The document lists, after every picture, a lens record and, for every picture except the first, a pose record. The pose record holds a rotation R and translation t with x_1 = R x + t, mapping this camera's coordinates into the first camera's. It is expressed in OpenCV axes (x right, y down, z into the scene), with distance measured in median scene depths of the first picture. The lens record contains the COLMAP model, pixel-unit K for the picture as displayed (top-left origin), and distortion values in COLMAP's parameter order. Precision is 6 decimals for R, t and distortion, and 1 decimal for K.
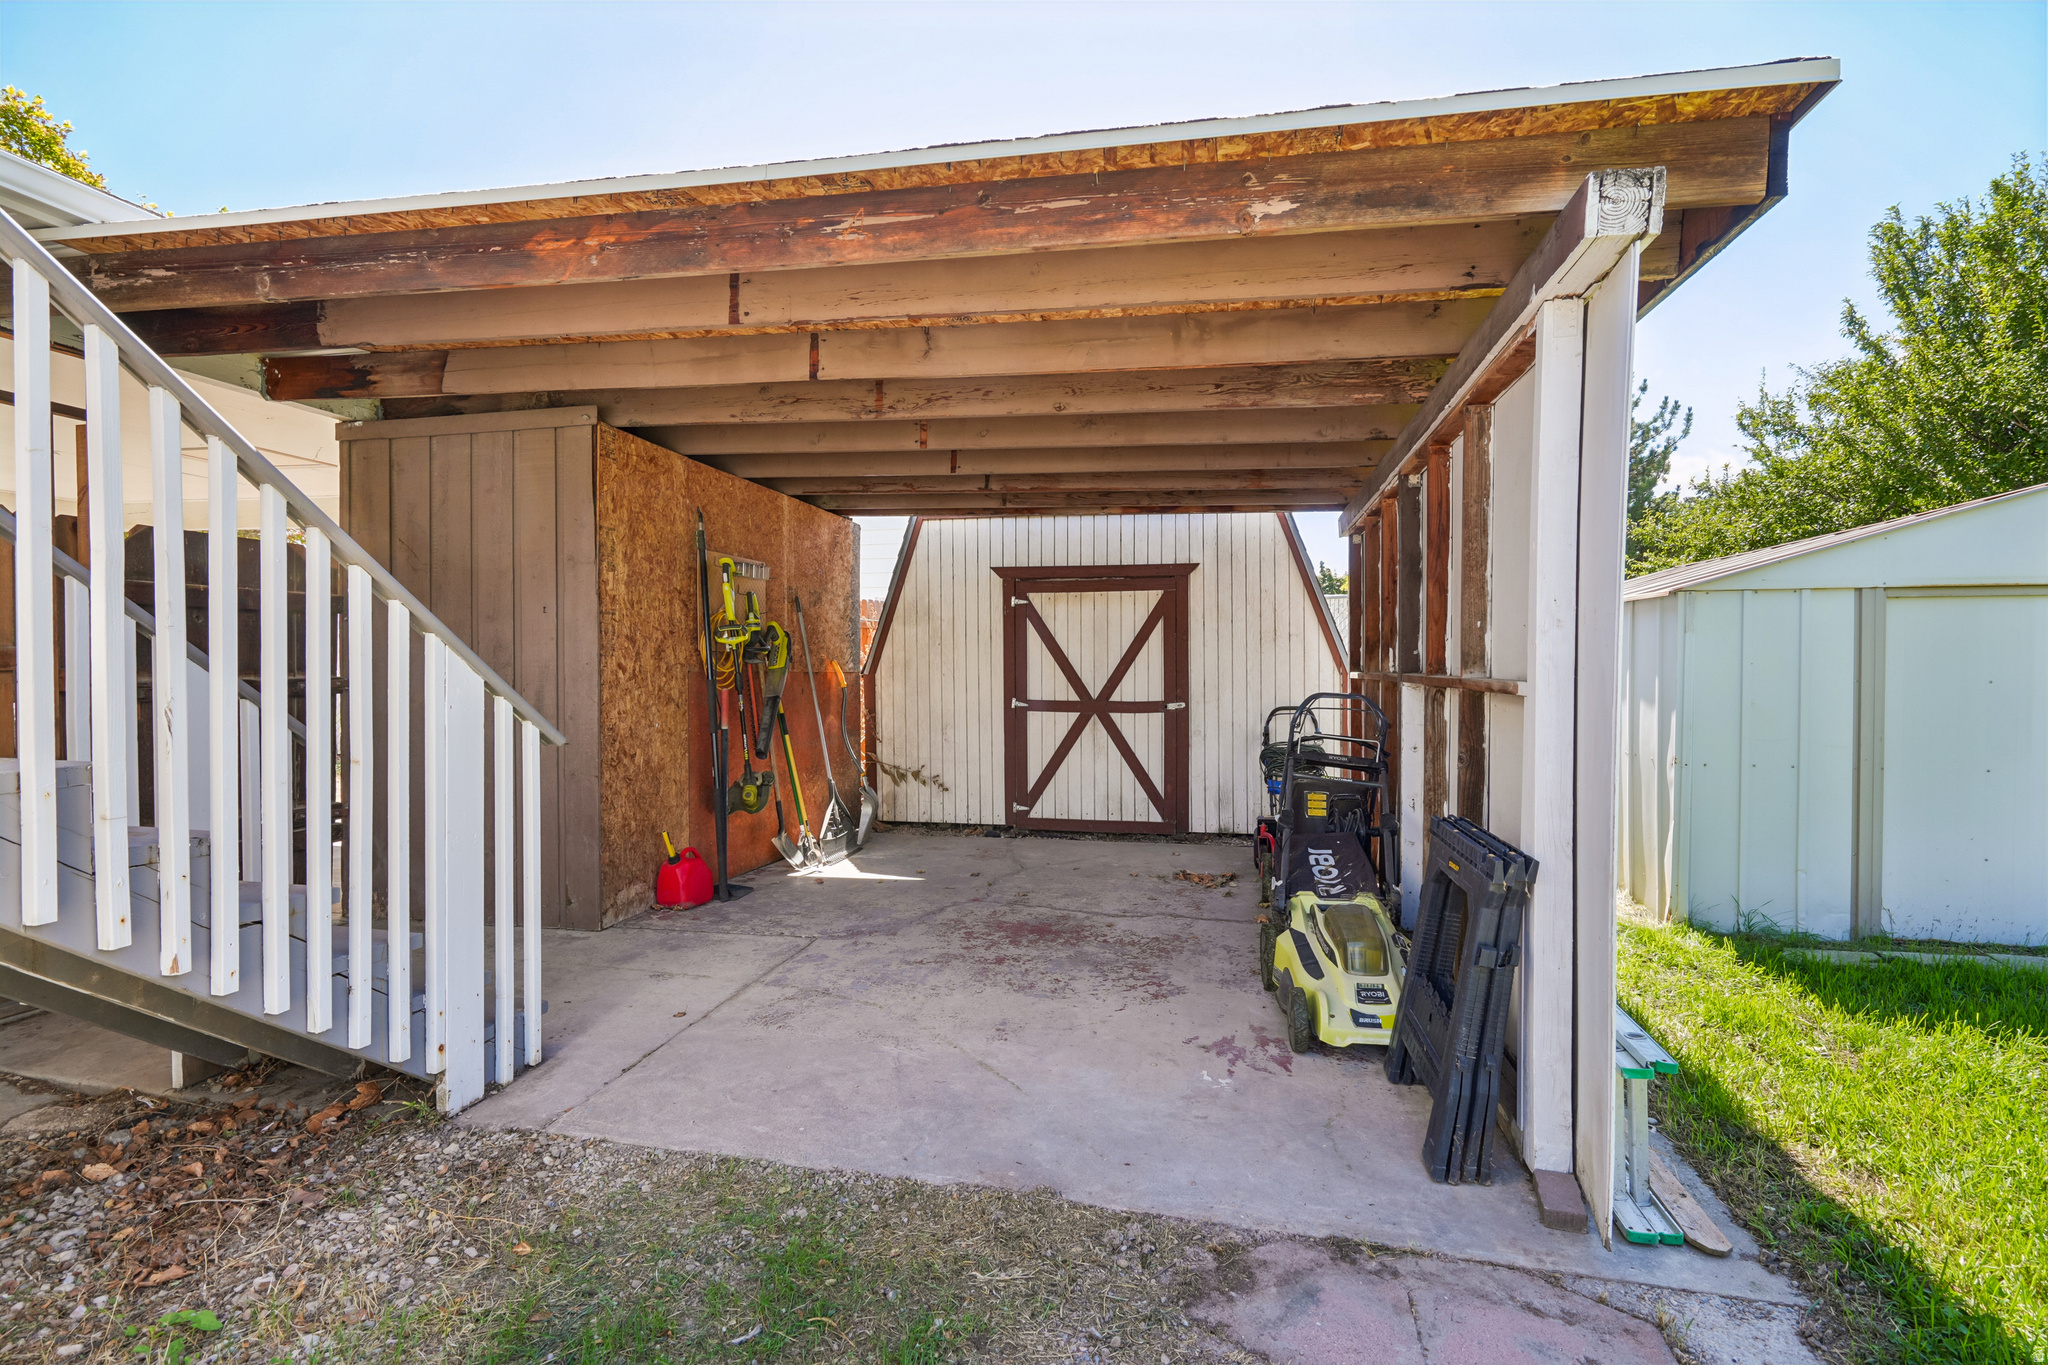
lens RADIAL K [[972.2, 0, 1023.2], [0, 972.2, 672.4], [0, 0, 1]] dist [-0.000692, 0.001857]
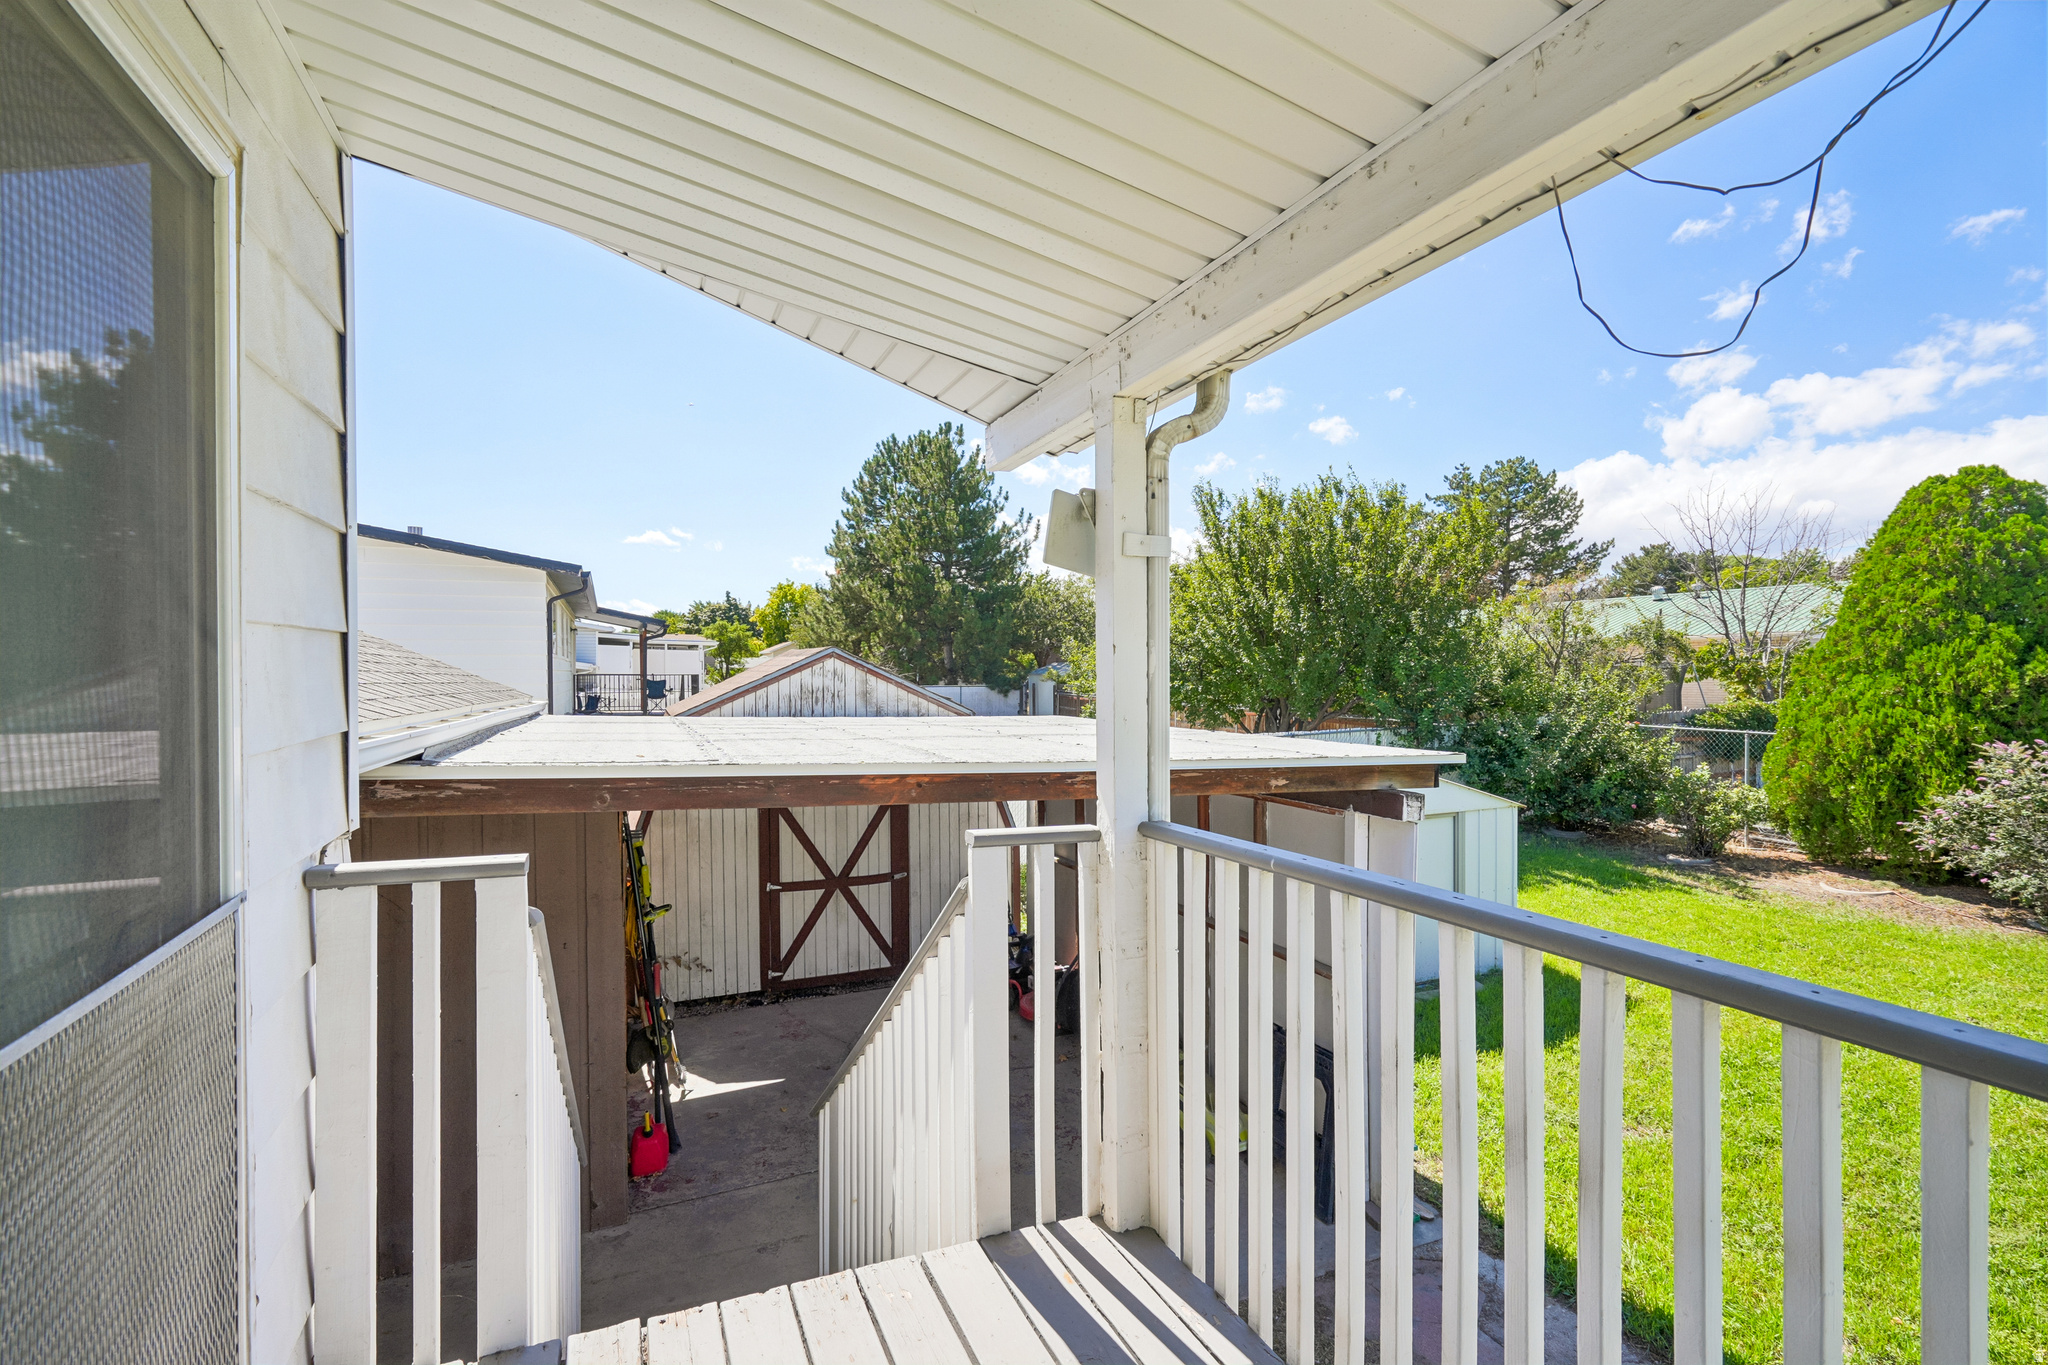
lens RADIAL K [[920.4, 0, 1014.5], [0, 920.4, 680.1], [0, 0, 1]] dist [-0.004796, 0.002883]
pose [[0.806002, -0.008805, 0.591848, -0.435747], [0.006712, 0.999961, 0.005735, -0.228046], [-0.591875, -0.000650, 0.806029, -0.079653]]
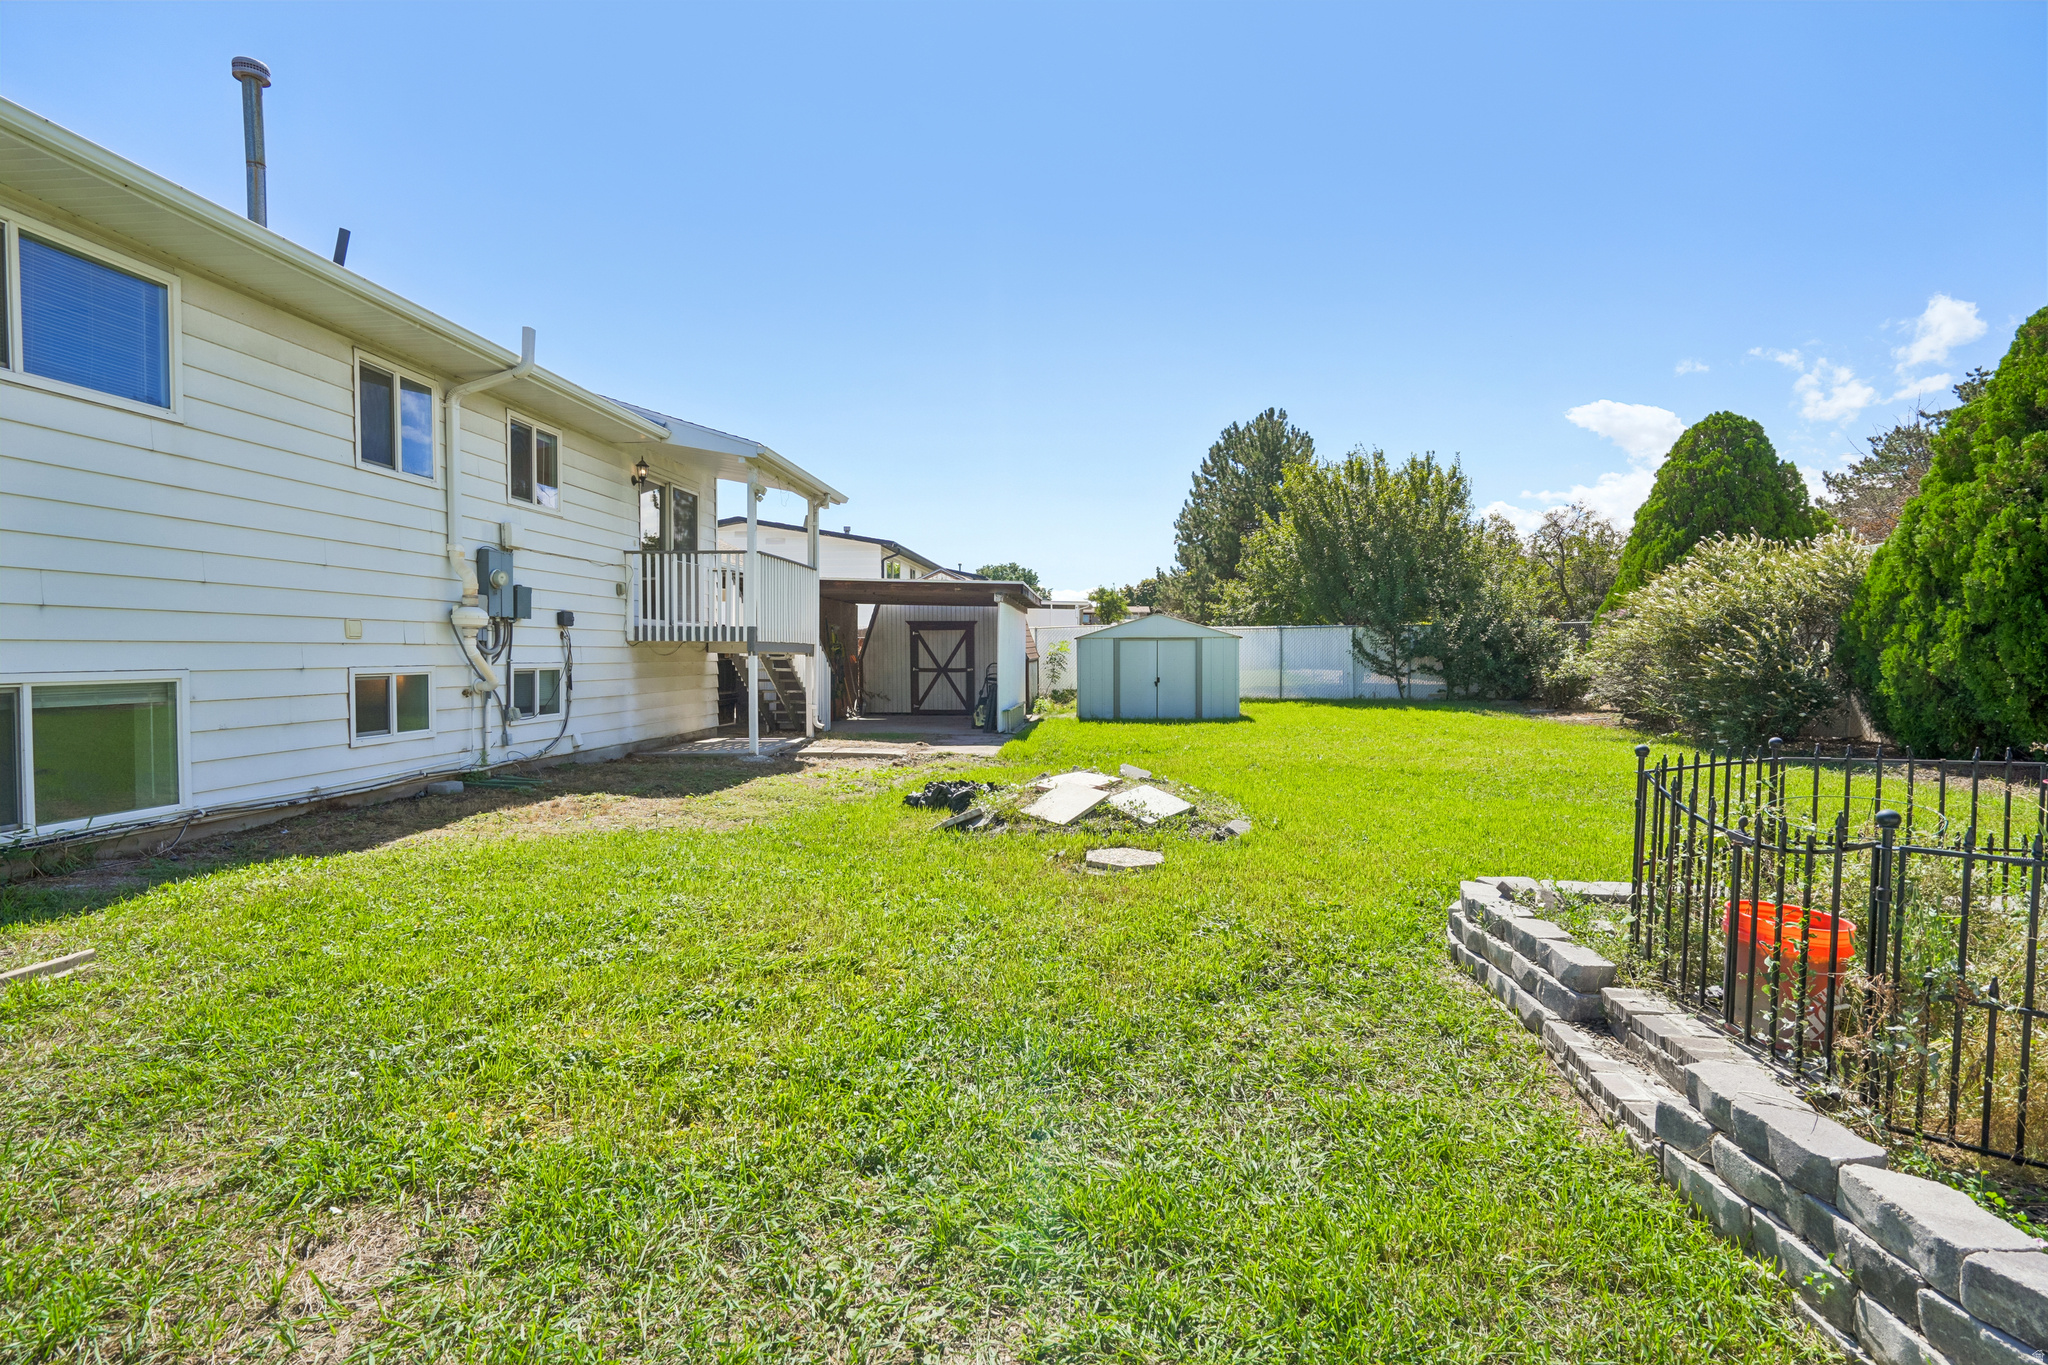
lens RADIAL K [[972.2, 0, 1030.5], [0, 972.2, 682.6], [0, 0, 1]] dist [-0.000692, 0.001857]
pose [[0.991838, -0.004175, 0.127432, -0.034479], [0.001271, 0.999738, 0.022857, 0.006407], [-0.127495, -0.022508, 0.991584, -1.884864]]
